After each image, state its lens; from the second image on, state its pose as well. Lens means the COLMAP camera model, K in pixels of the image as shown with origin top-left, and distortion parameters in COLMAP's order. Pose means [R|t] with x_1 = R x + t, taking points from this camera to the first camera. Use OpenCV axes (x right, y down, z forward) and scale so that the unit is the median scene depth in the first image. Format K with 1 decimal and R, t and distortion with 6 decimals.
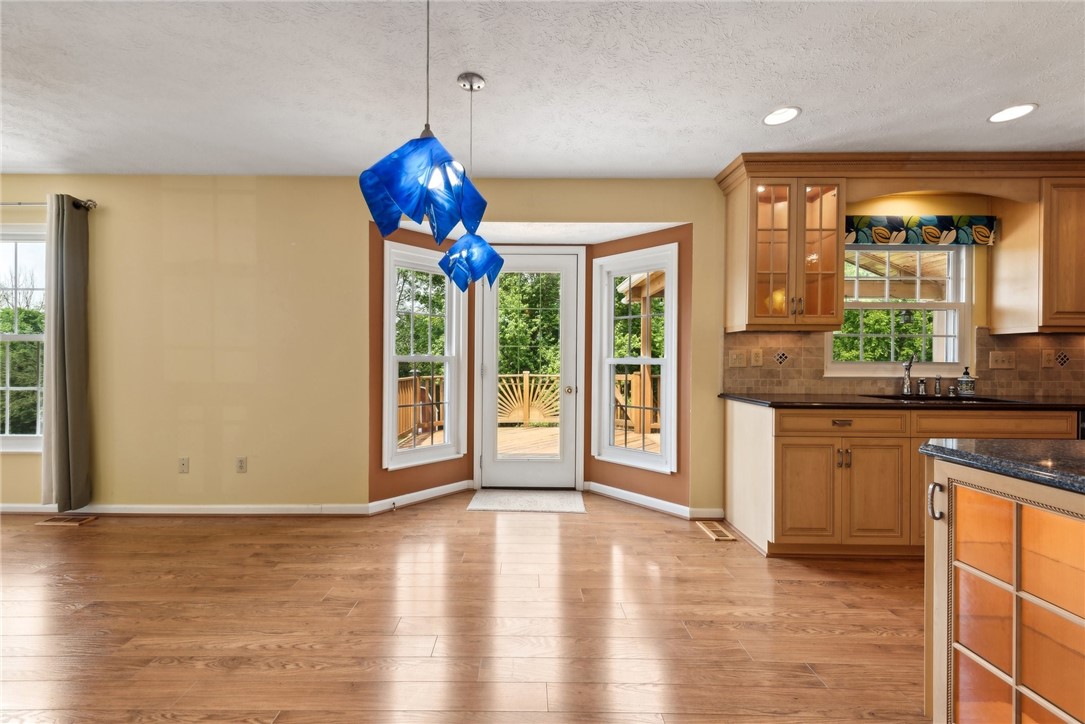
lens RADIAL K [[434.5, 0, 533.2], [0, 434.5, 360.2], [0, 0, 1]] dist [0.010027, -0.001079]
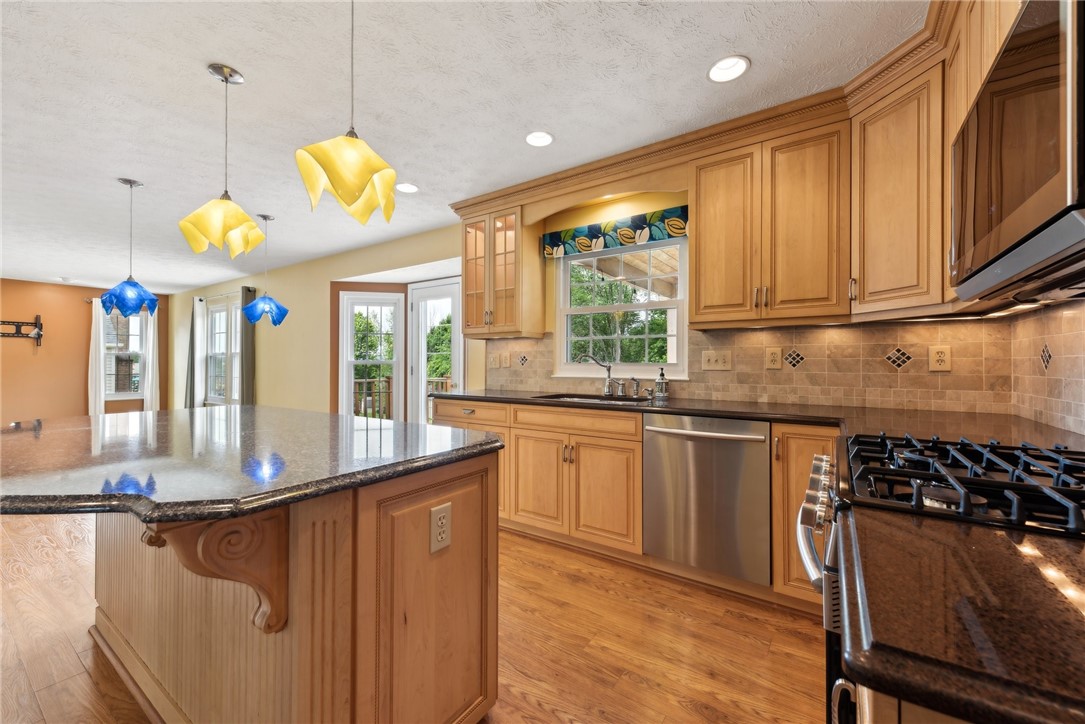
lens RADIAL K [[434.5, 0, 544.3], [0, 434.5, 357.9], [0, 0, 1]] dist [0.010027, -0.001079]
pose [[0.824249, -0.011152, -0.566117, 1.278633], [0.004790, 0.999908, -0.012723, 0.004073], [0.566207, 0.007775, 0.824227, 0.071980]]
